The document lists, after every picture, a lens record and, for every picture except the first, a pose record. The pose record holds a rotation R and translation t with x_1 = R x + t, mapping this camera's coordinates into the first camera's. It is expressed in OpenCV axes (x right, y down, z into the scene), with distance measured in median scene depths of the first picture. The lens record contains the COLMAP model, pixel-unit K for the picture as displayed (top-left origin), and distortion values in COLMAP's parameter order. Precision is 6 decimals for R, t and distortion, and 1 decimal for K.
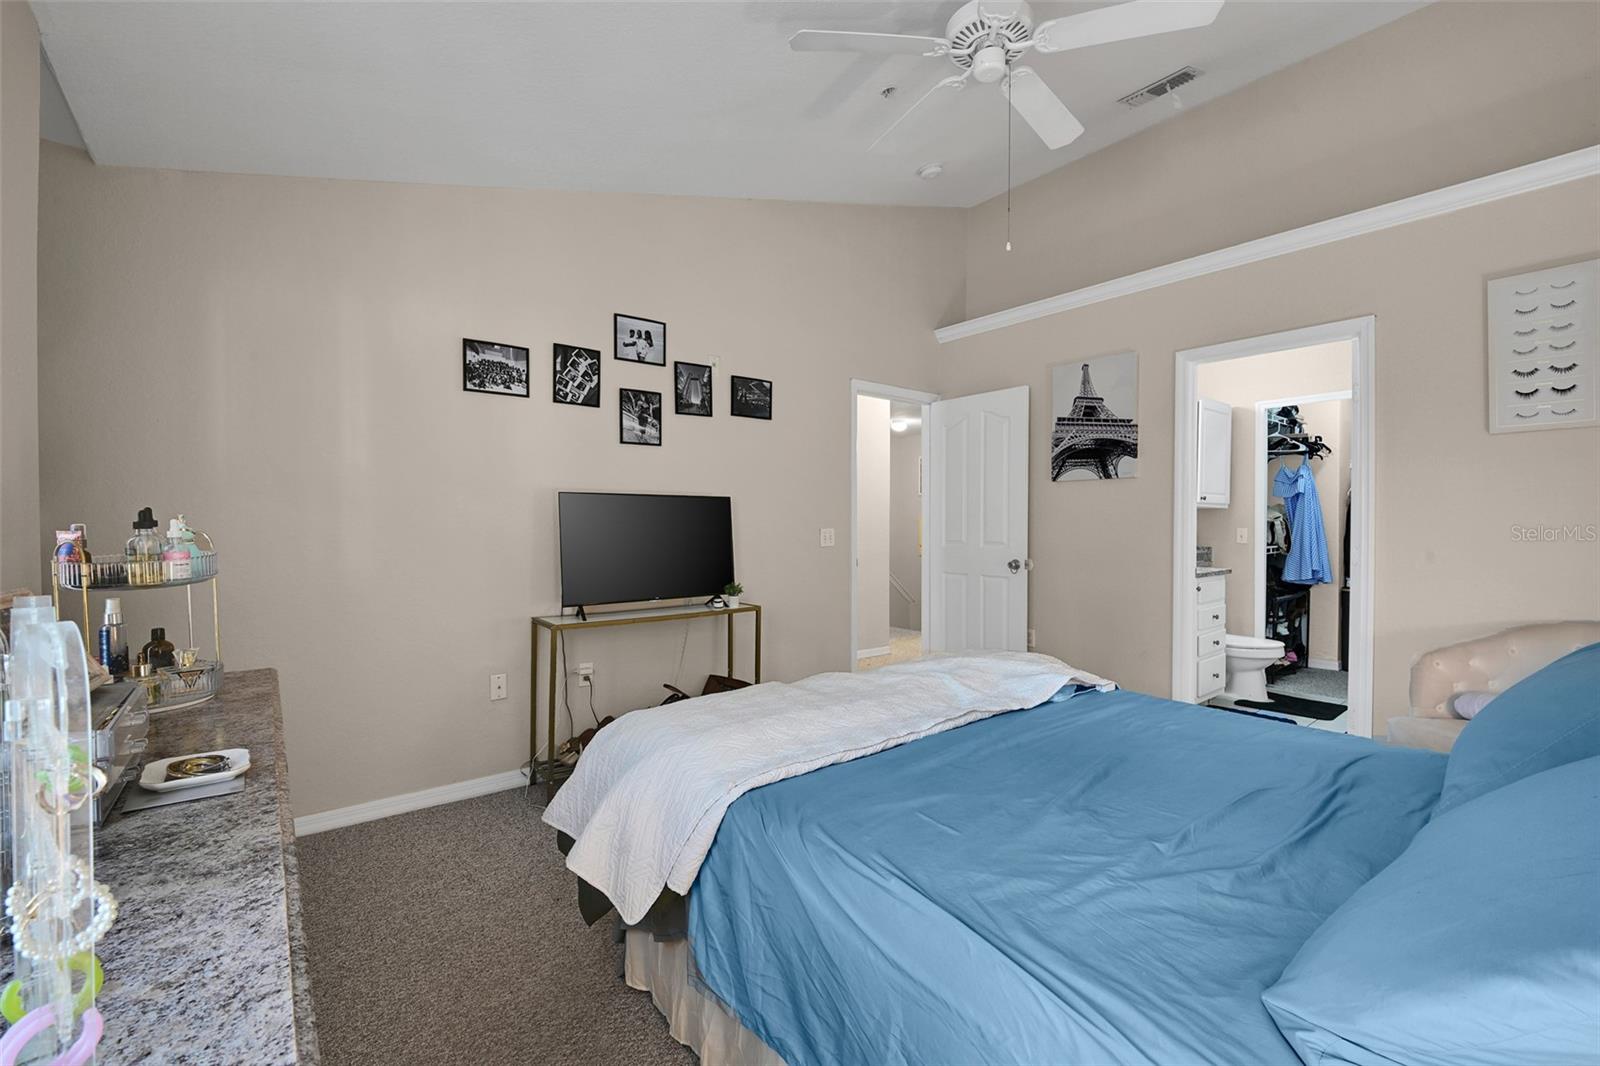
lens RADIAL K [[669.0, 0, 810.8], [0, 669.0, 534.3], [0, 0, 1]] dist [-0.016192, -0.001379]
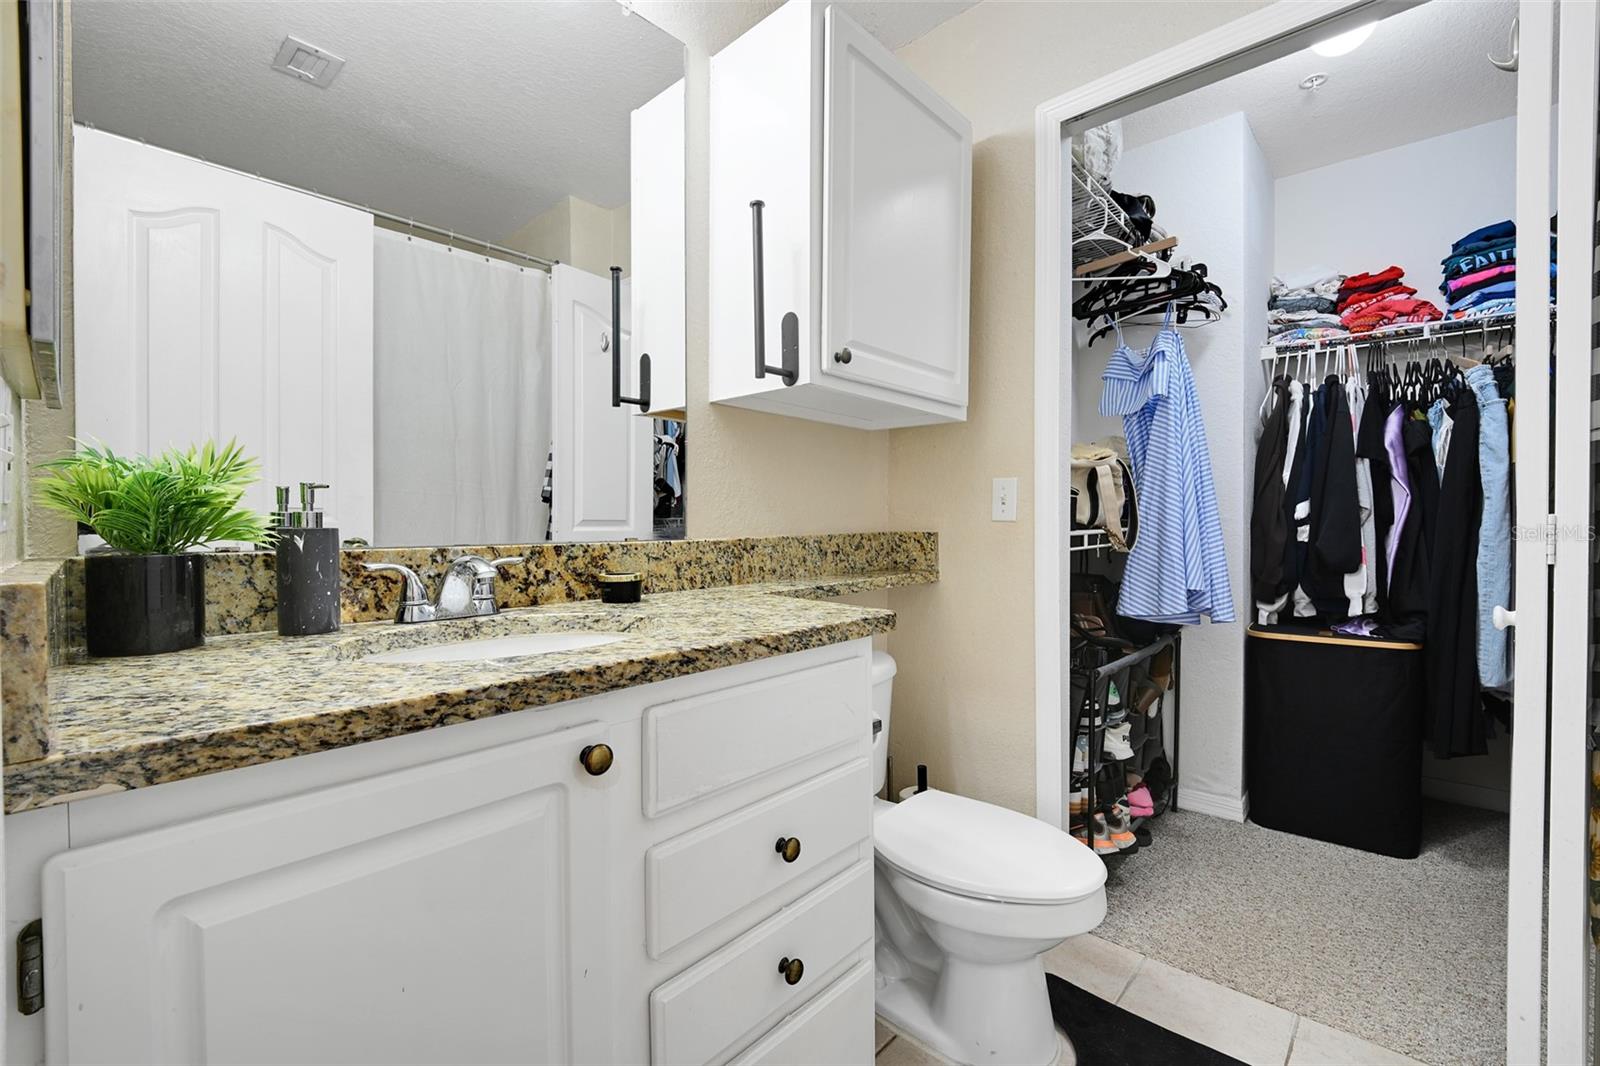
lens RADIAL K [[669.0, 0, 790.5], [0, 669.0, 533.7], [0, 0, 1]] dist [-0.016192, -0.001379]
pose [[0.992724, -0.003208, 0.120373, 0.469427], [0.003305, 0.999994, -0.000607, 0.019475], [-0.120370, 0.001001, 0.992729, 0.627868]]
